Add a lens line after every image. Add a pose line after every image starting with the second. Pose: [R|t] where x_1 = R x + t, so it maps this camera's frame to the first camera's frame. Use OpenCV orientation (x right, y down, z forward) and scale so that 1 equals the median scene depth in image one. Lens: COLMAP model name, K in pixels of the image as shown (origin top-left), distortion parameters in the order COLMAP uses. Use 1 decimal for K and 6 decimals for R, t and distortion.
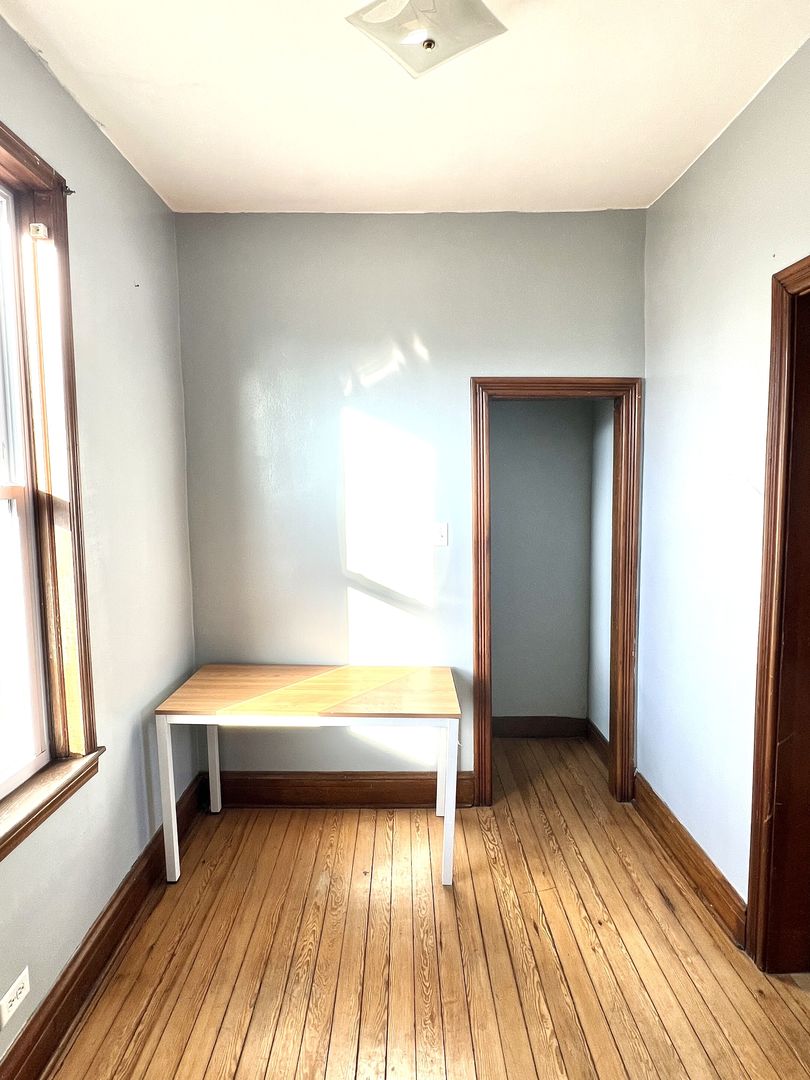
lens RADIAL K [[595.4, 0, 401.5], [0, 595.4, 539.4], [0, 0, 1]] dist [-0.001022, 0.001141]
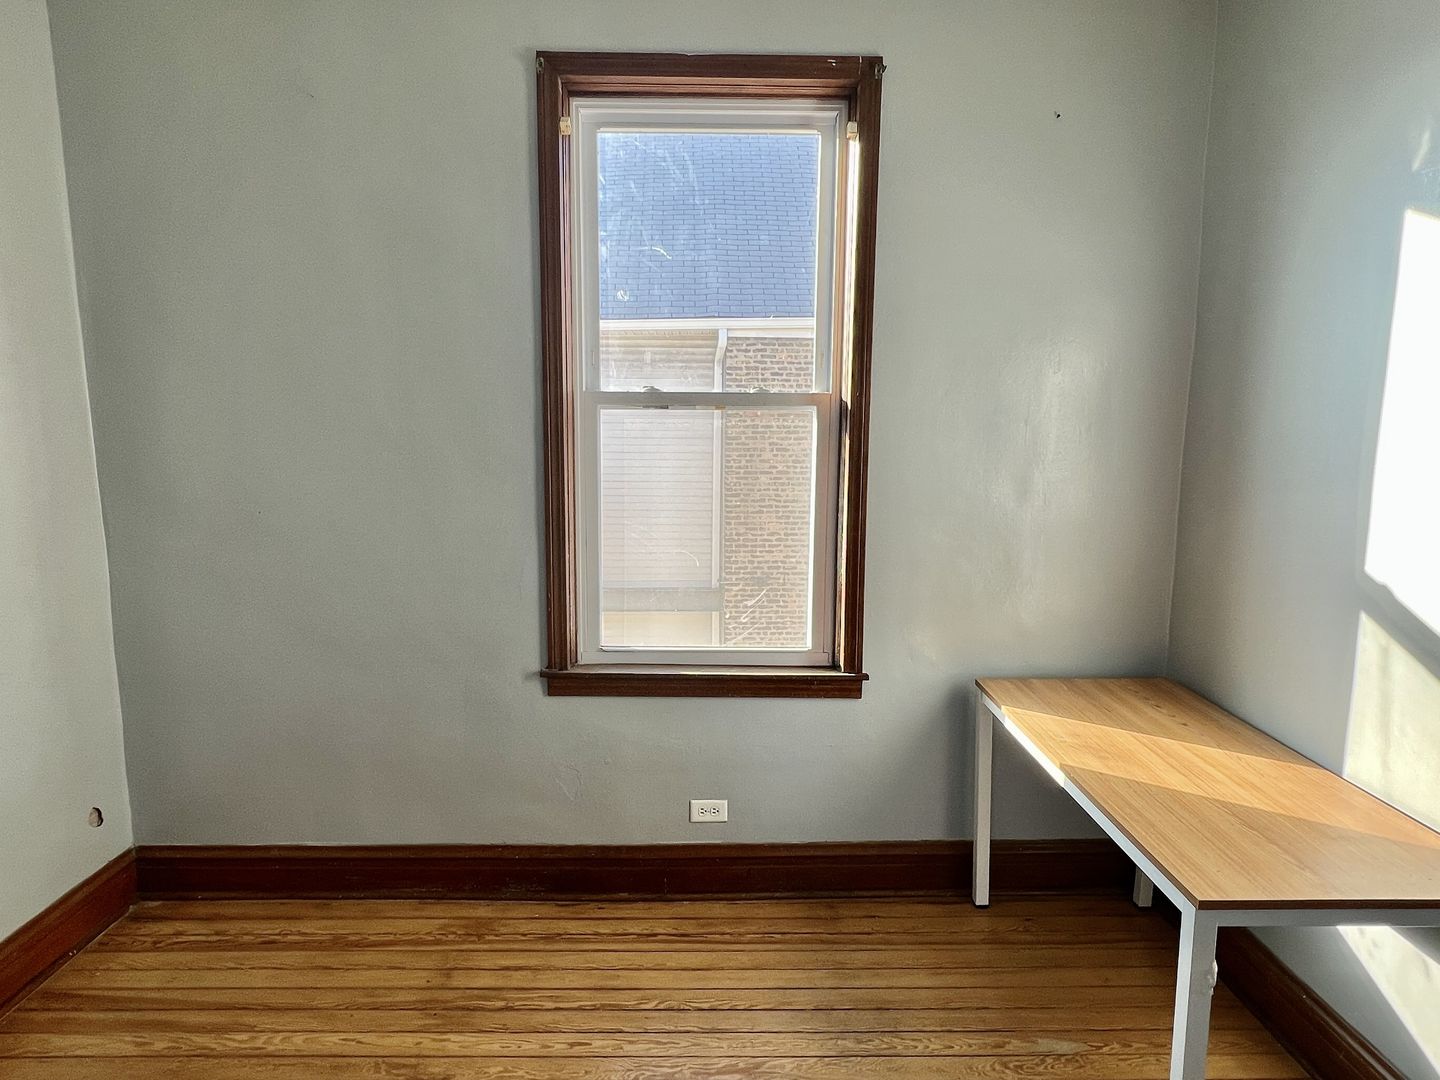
lens RADIAL K [[858.1, 0, 718.5], [0, 858.1, 539.6], [0, 0, 1]] dist [-0.002303, -0.000129]
pose [[0.021502, 0.144555, -0.989263, 0.677304], [-0.097240, 0.985103, 0.141833, -0.023674], [0.995029, 0.093146, 0.035238, 0.600212]]
